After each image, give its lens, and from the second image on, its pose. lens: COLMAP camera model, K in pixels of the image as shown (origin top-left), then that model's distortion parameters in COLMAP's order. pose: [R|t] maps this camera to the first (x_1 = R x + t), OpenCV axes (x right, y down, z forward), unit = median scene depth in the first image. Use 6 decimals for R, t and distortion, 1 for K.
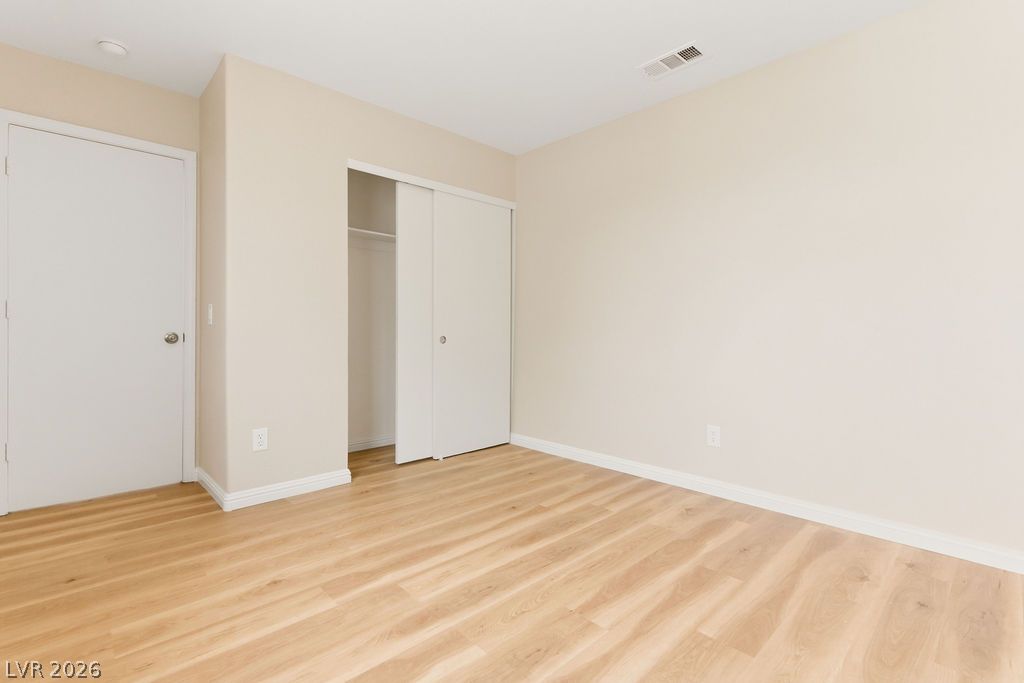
lens RADIAL K [[454.9, 0, 508.1], [0, 454.9, 337.9], [0, 0, 1]] dist [0.002005, 0.000394]
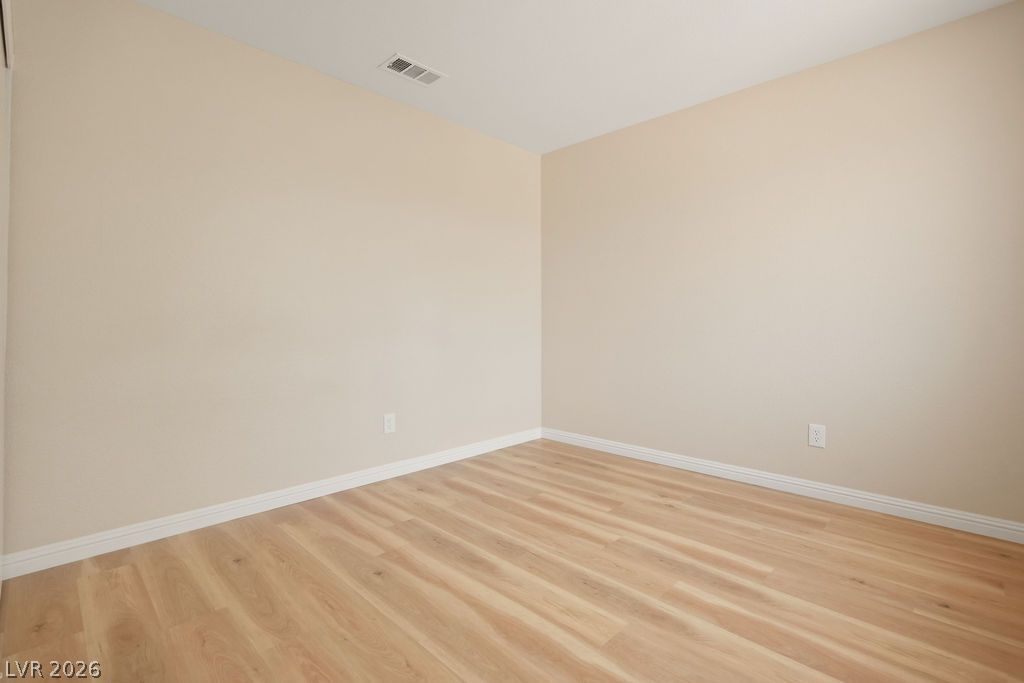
lens RADIAL K [[468.7, 0, 506.5], [0, 468.7, 337.8], [0, 0, 1]] dist [-0.010923, 0.006649]
pose [[-0.015198, -0.029807, 0.999440, -0.868838], [0.016297, 0.999415, 0.030054, -0.020827], [-0.999752, 0.016745, -0.014704, 0.976321]]
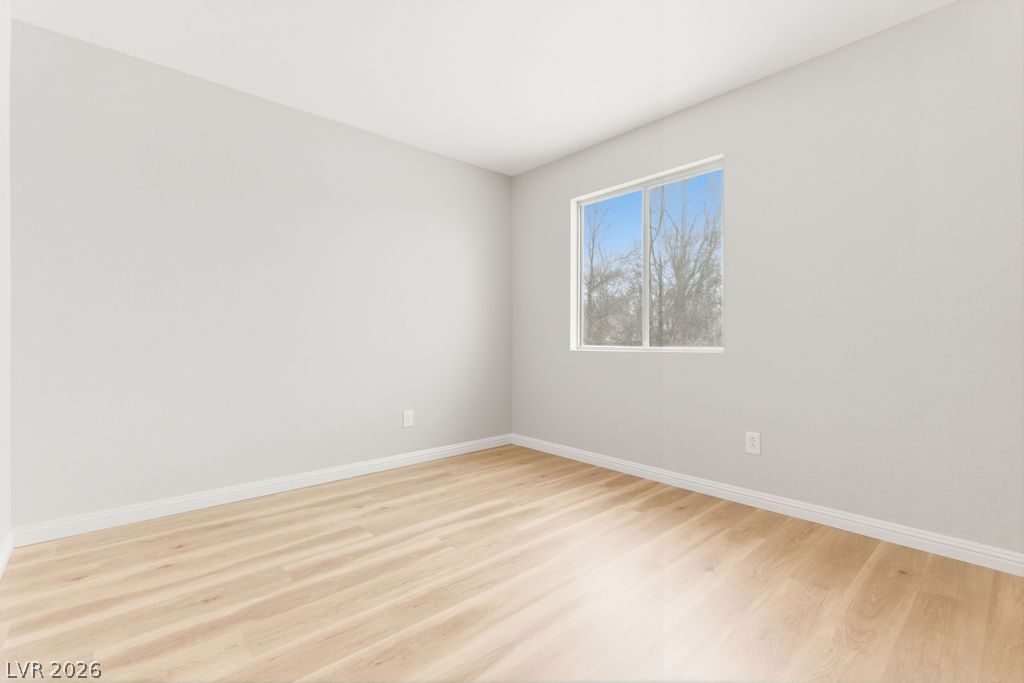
lens RADIAL K [[468.7, 0, 506.5], [0, 468.7, 337.8], [0, 0, 1]] dist [-0.010923, 0.006649]
pose [[-0.999343, -0.005562, 0.035808, -0.052525], [-0.004818, 0.999771, 0.020829, -0.032783], [-0.035916, 0.020643, -0.999142, 1.789914]]
